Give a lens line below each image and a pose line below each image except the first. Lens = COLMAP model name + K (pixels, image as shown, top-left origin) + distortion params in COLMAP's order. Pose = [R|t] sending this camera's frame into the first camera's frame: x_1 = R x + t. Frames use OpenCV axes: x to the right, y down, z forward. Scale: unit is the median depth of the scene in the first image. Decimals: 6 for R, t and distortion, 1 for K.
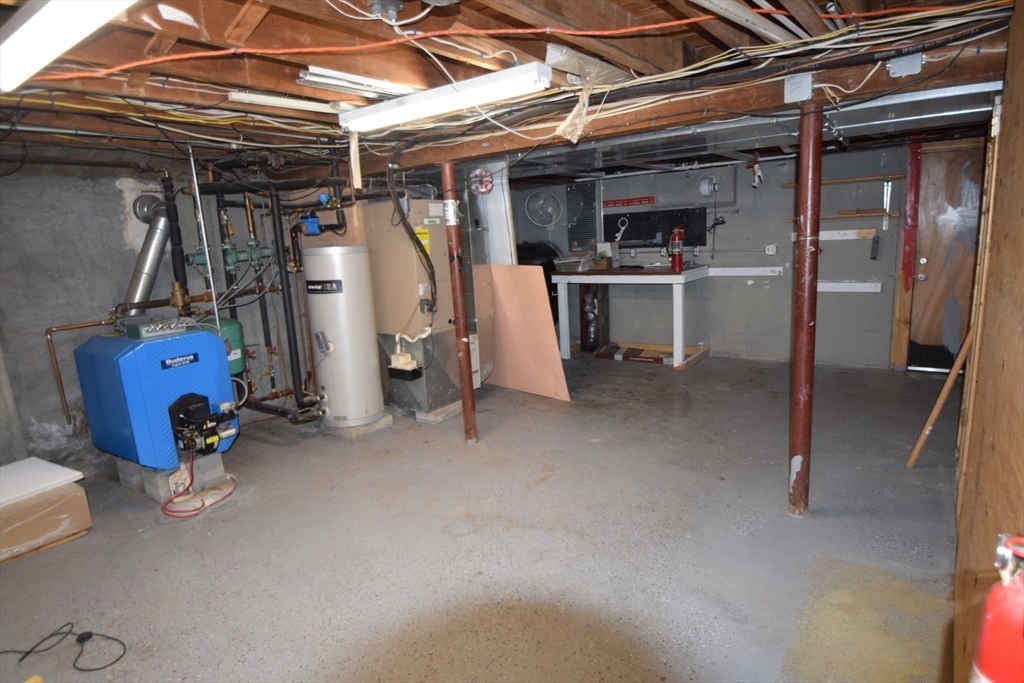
lens RADIAL K [[578.2, 0, 515.3], [0, 578.2, 351.6], [0, 0, 1]] dist [-0.018474, -0.006682]
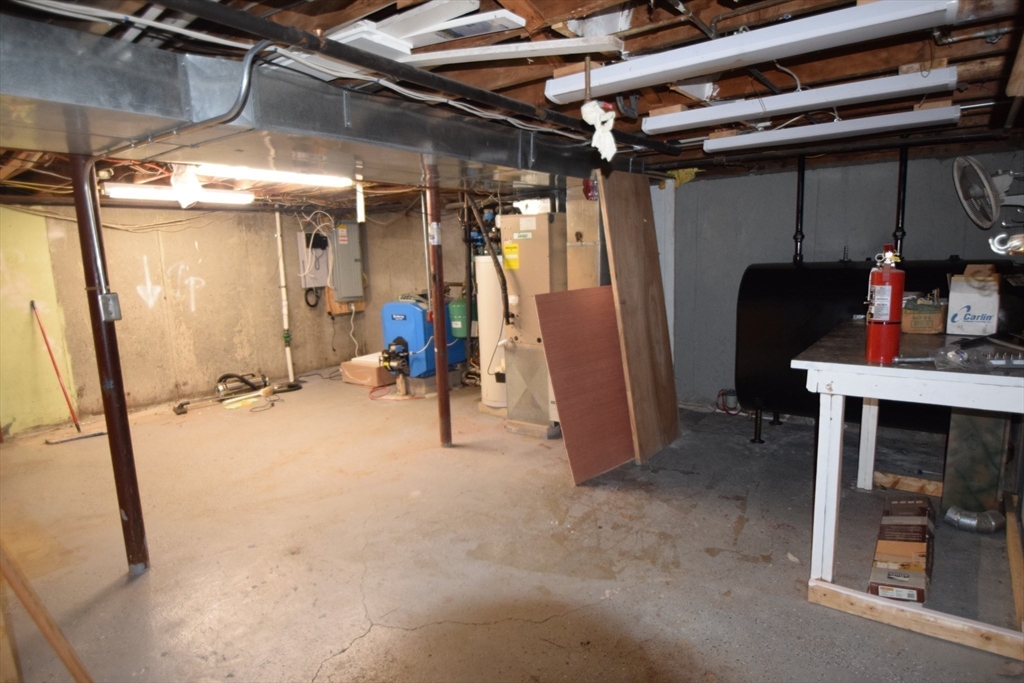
lens RADIAL K [[578.2, 0, 515.3], [0, 578.2, 351.6], [0, 0, 1]] dist [-0.018474, -0.006682]
pose [[-0.027279, 0.224838, -0.974014, 0.984695], [-0.165080, 0.959985, 0.226223, -0.291911], [0.985903, 0.166962, 0.010929, 1.147256]]
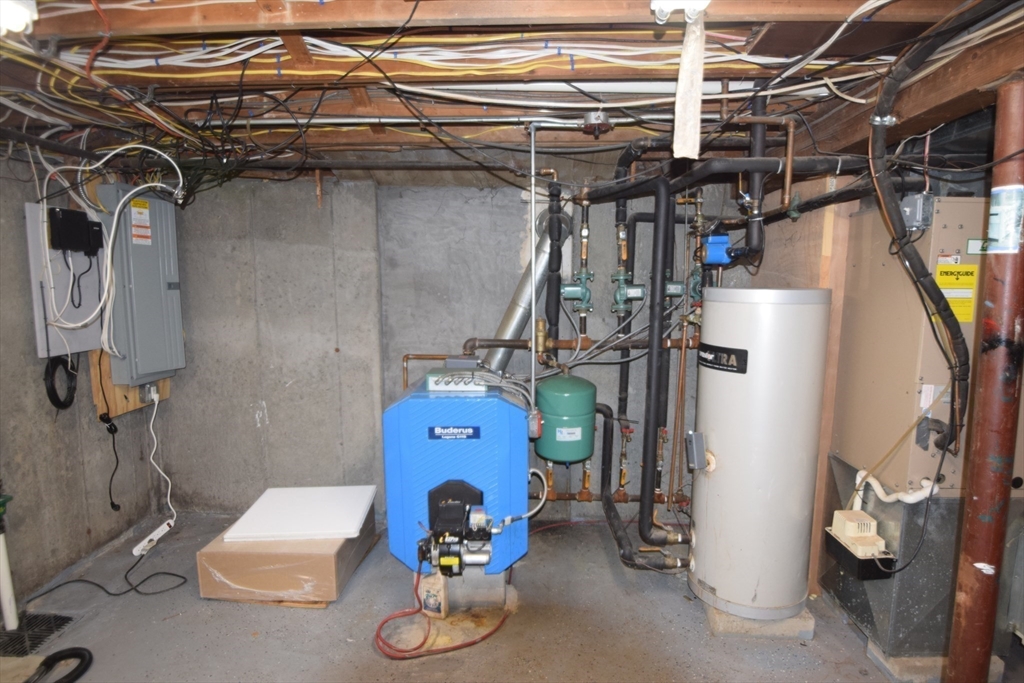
lens RADIAL K [[578.2, 0, 515.3], [0, 578.2, 351.6], [0, 0, 1]] dist [-0.018474, -0.006682]
pose [[0.553761, 0.159013, -0.817352, 0.019537], [-0.200834, 0.978123, 0.054225, -0.114503], [0.808093, 0.134125, 0.573582, 0.543240]]
